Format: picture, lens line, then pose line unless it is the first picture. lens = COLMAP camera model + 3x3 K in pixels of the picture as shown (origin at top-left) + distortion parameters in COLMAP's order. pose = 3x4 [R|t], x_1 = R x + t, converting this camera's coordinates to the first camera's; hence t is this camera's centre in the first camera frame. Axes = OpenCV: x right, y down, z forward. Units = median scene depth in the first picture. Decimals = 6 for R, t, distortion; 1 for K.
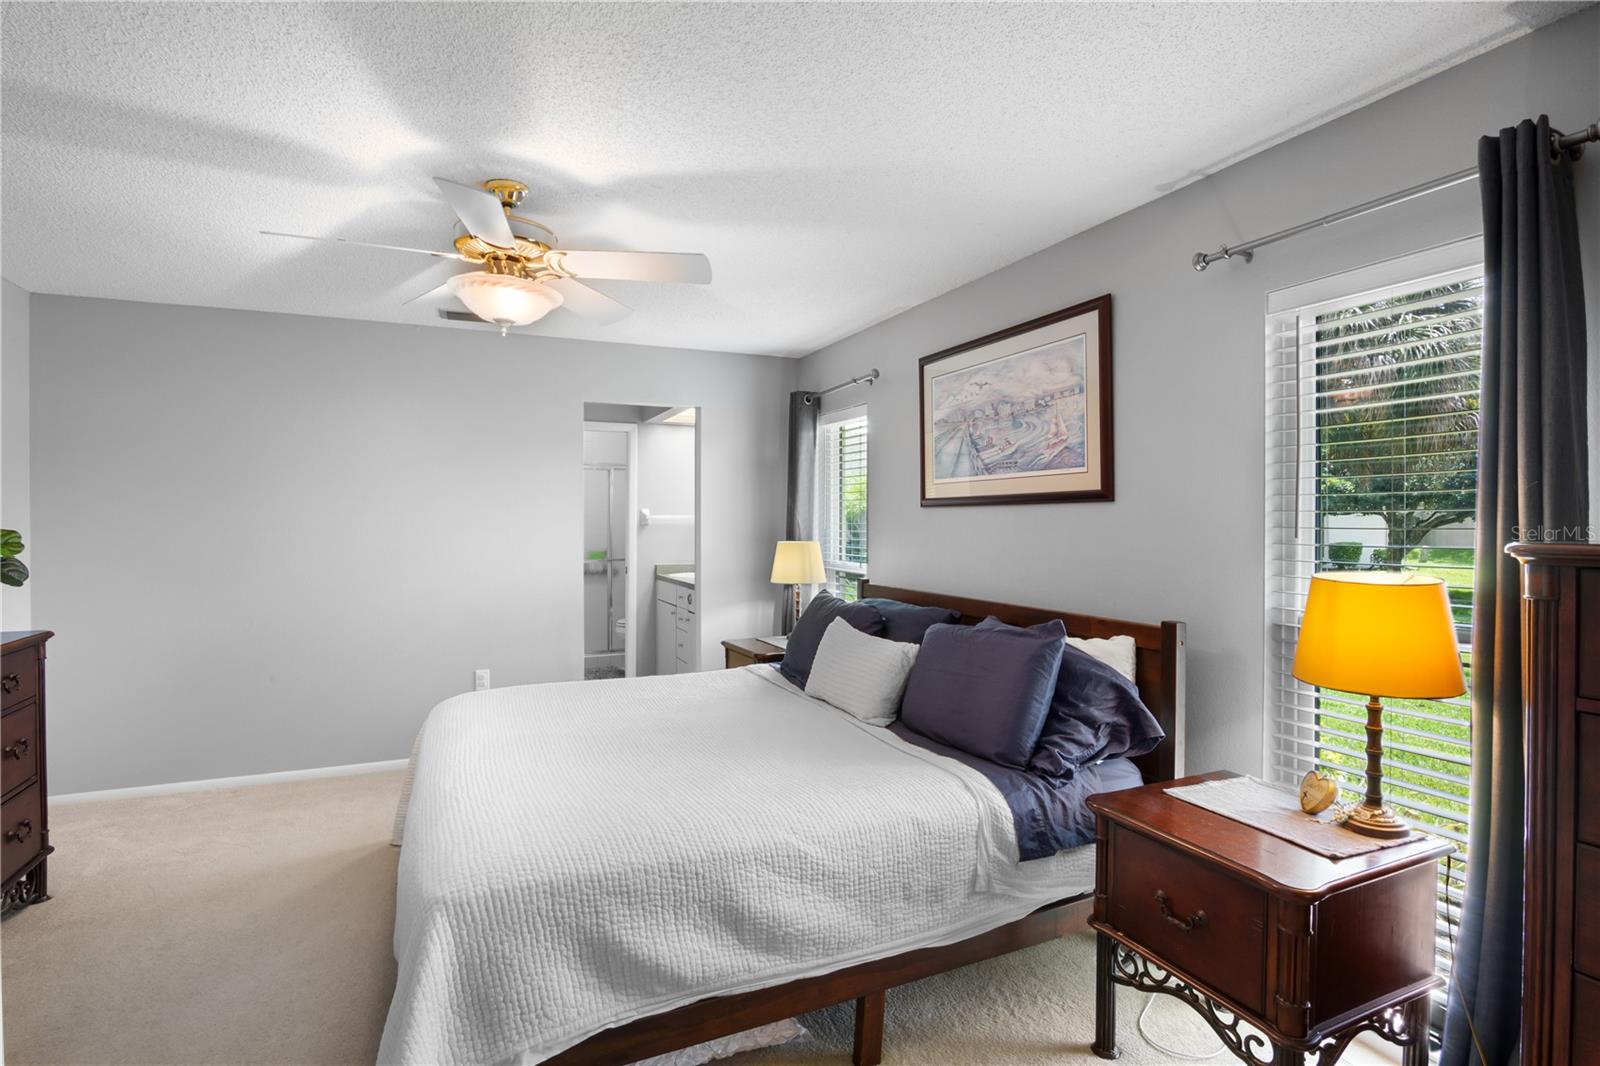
lens RADIAL K [[791.9, 0, 798.8], [0, 791.9, 514.7], [0, 0, 1]] dist [-0.017712, -0.000353]
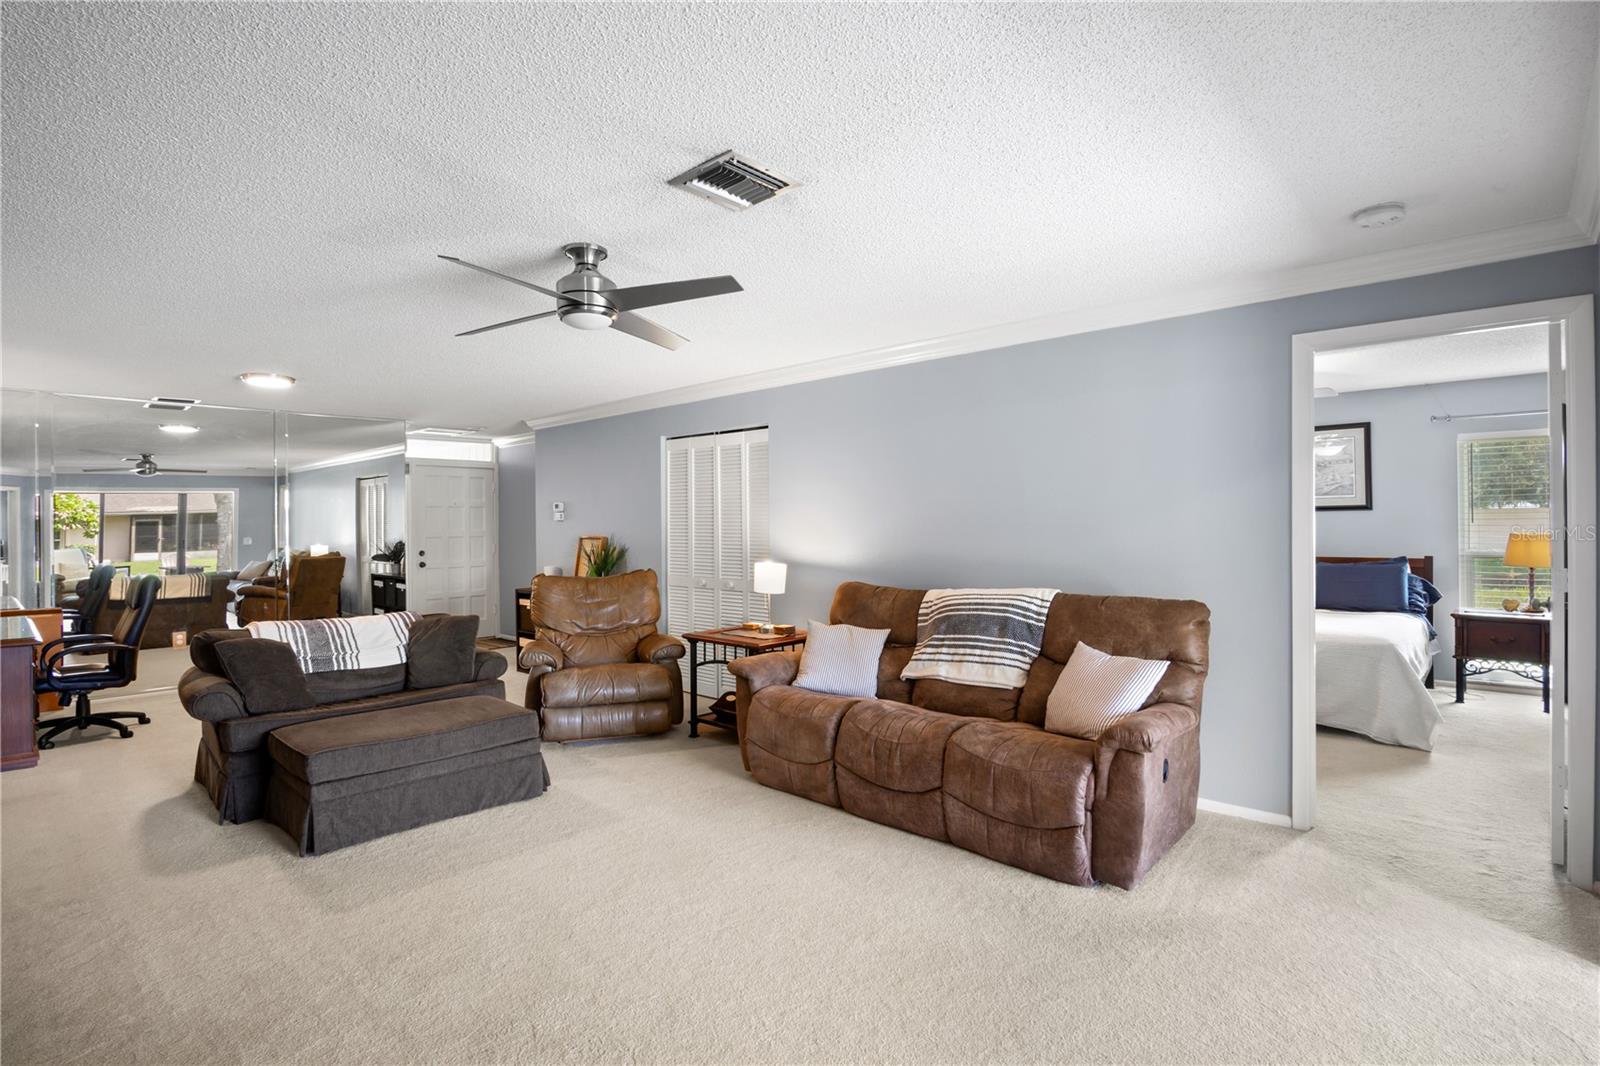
lens RADIAL K [[784.1, 0, 794.4], [0, 784.1, 519.1], [0, 0, 1]] dist [-0.021164, -0.000704]
pose [[0.923250, -0.004727, 0.384170, -1.870172], [0.006472, 0.999974, -0.003249, 0.006497], [-0.384145, 0.005486, 0.923257, -0.428647]]
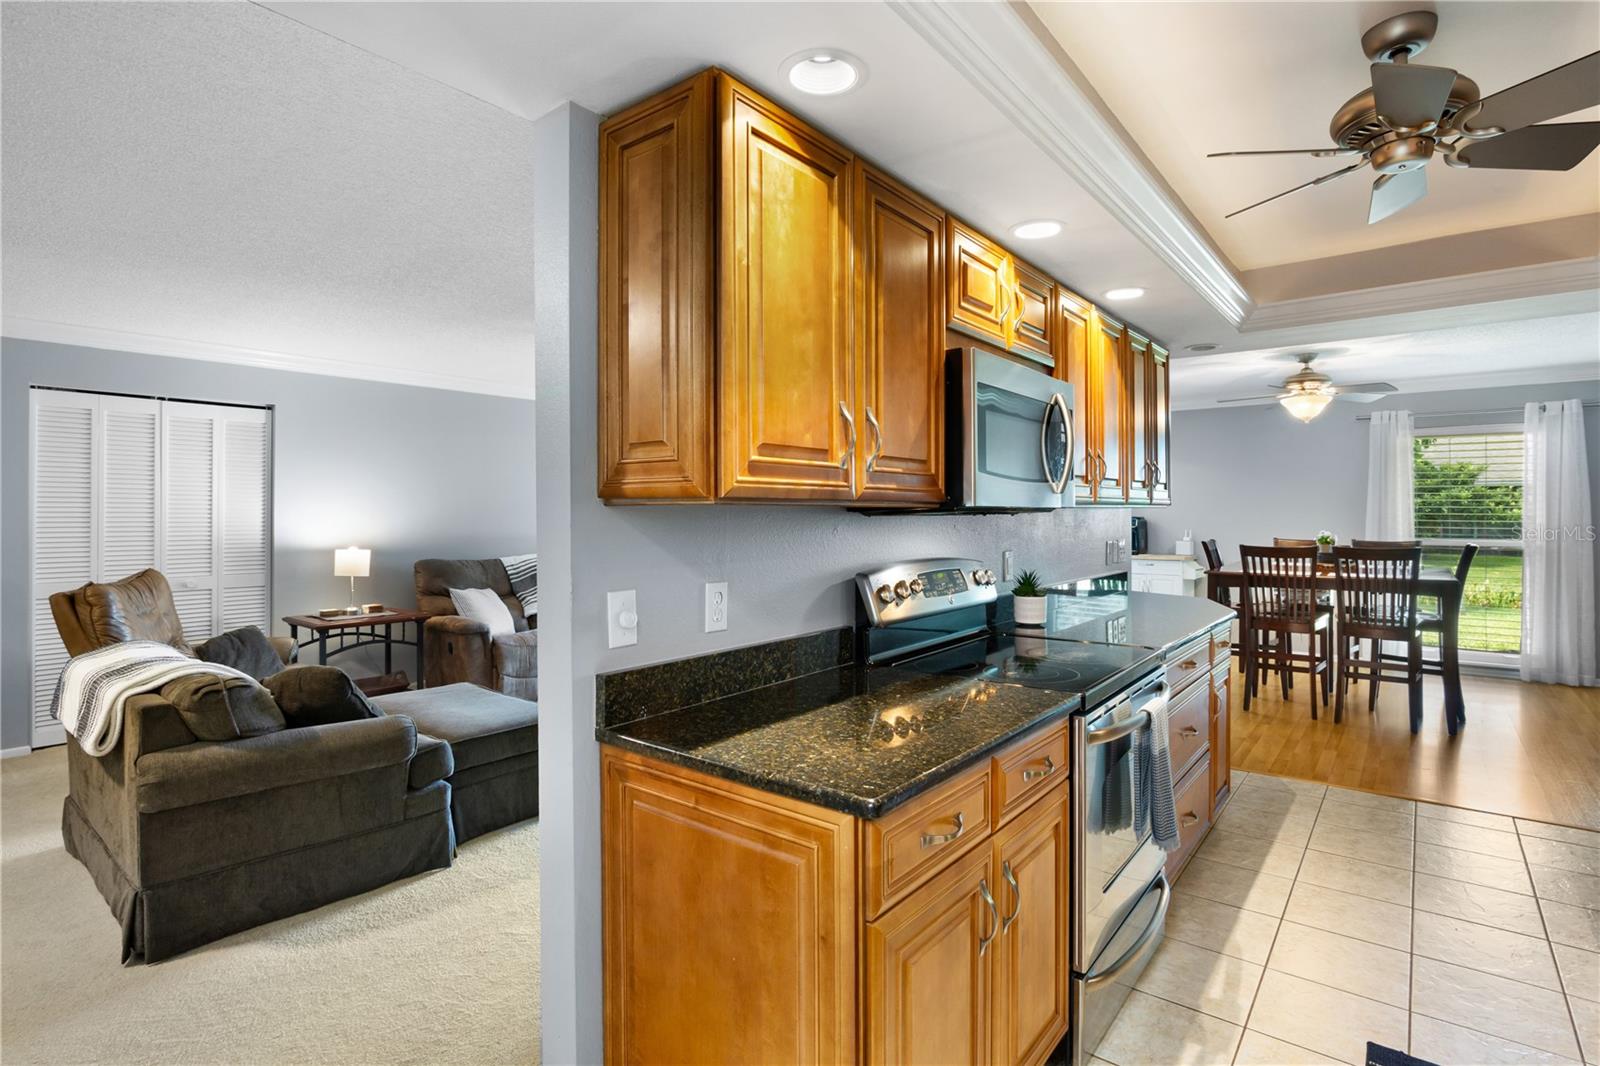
lens RADIAL K [[784.1, 0, 794.4], [0, 784.1, 519.1], [0, 0, 1]] dist [-0.021164, -0.000704]
pose [[-0.446837, -0.003380, 0.894609, -3.242982], [-0.000461, 0.999994, 0.003548, 0.021366], [-0.894615, 0.001173, -0.446835, 0.983792]]
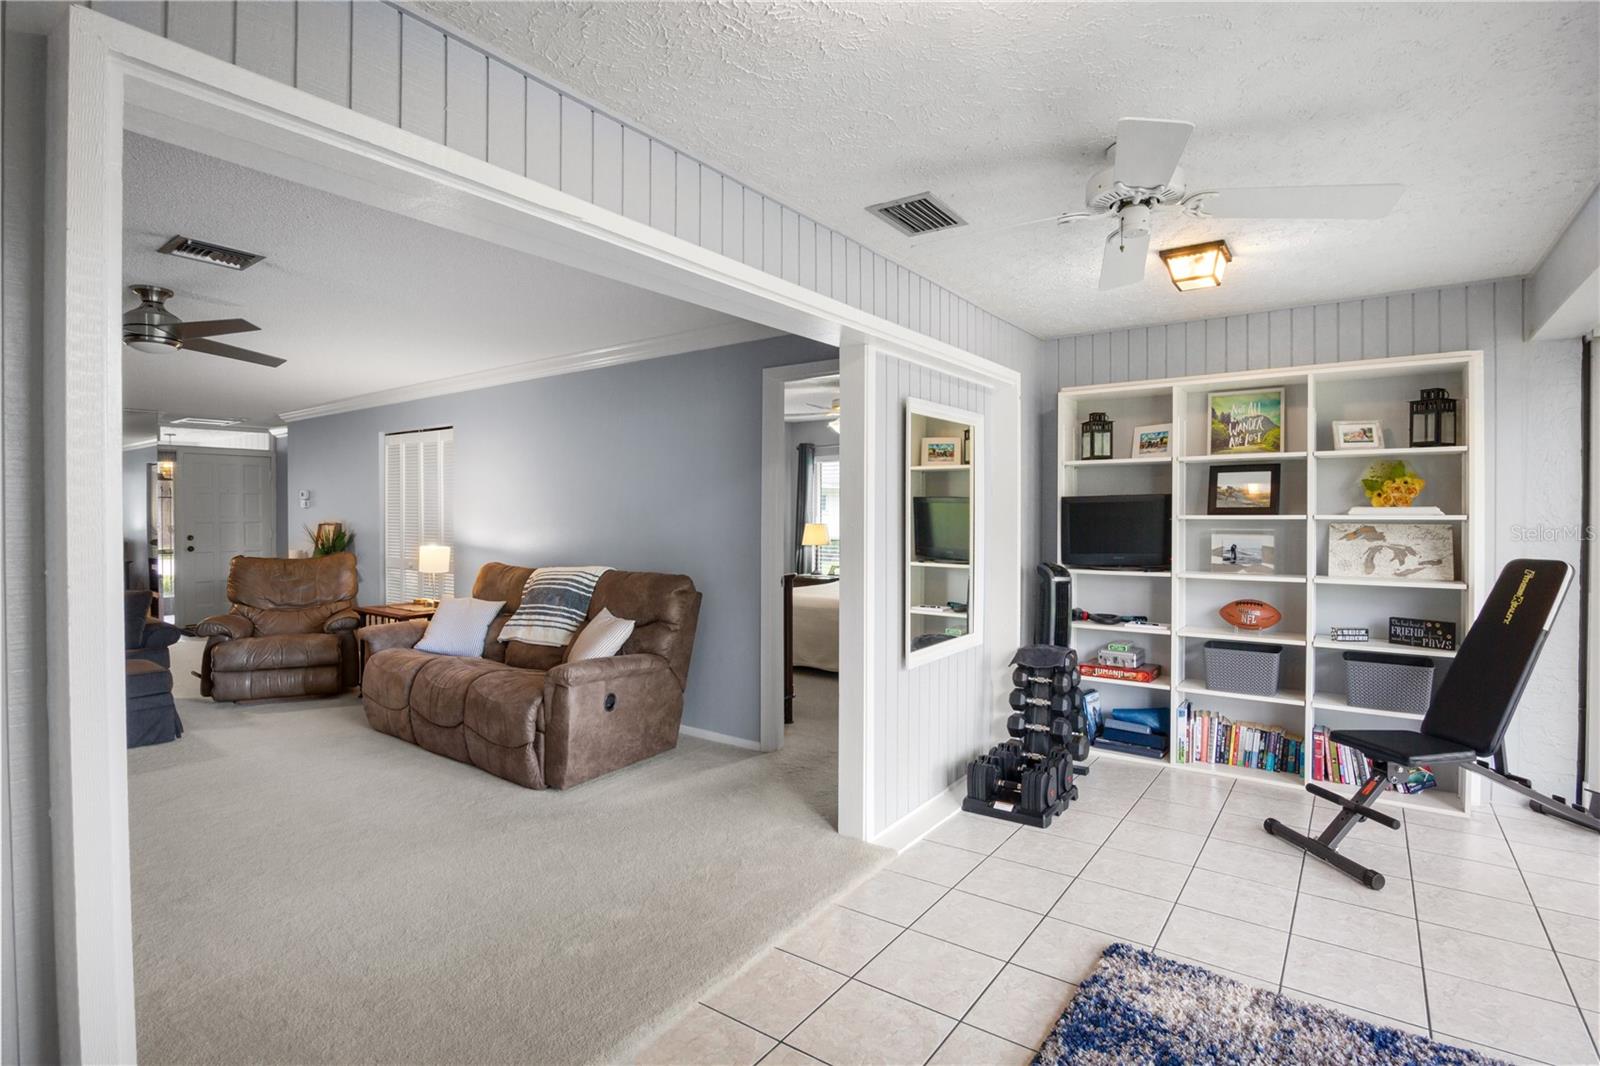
lens RADIAL K [[784.1, 0, 794.4], [0, 784.1, 519.1], [0, 0, 1]] dist [-0.021164, -0.000704]
pose [[0.875242, -0.003602, 0.483672, -1.443345], [-0.001989, 0.999937, 0.011046, 0.004711], [-0.483681, -0.010630, 0.875180, -0.954876]]
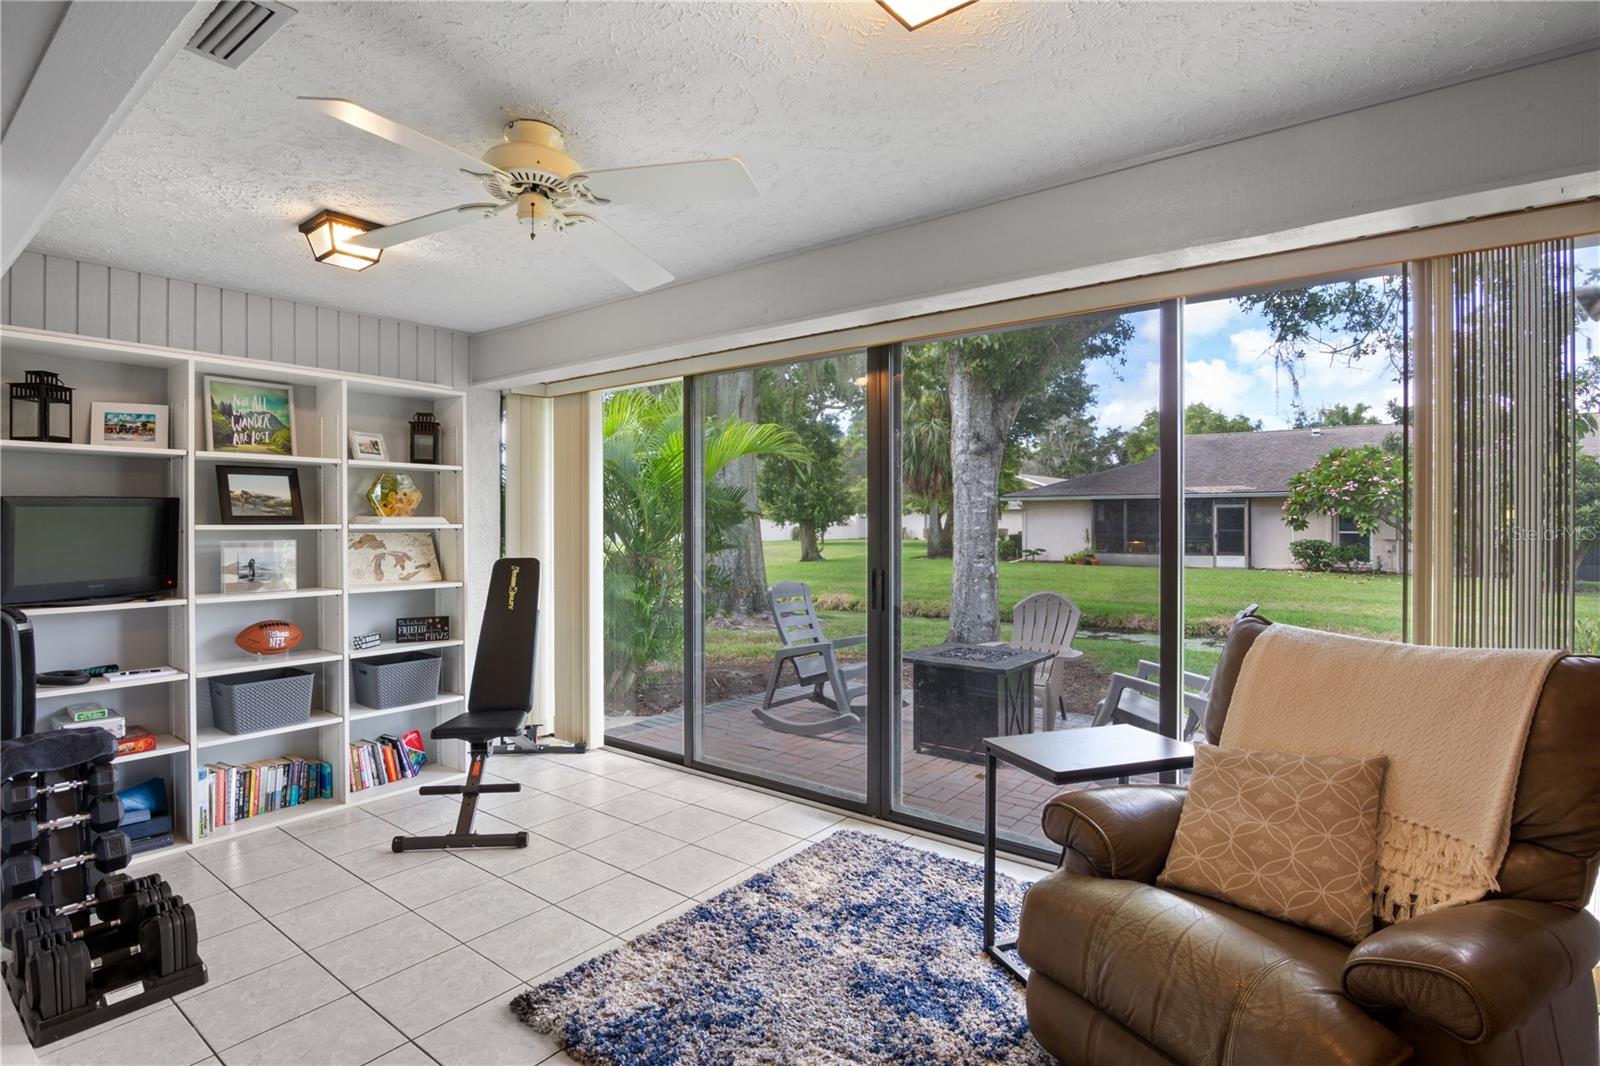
lens RADIAL K [[792.5, 0, 796.5], [0, 792.5, 527.2], [0, 0, 1]] dist [-0.020799, 0.000229]
pose [[-0.464245, -0.005148, 0.885692, -1.530006], [-0.004566, 0.999984, 0.003419, 0.007269], [-0.885695, -0.002457, -0.464261, -0.335782]]
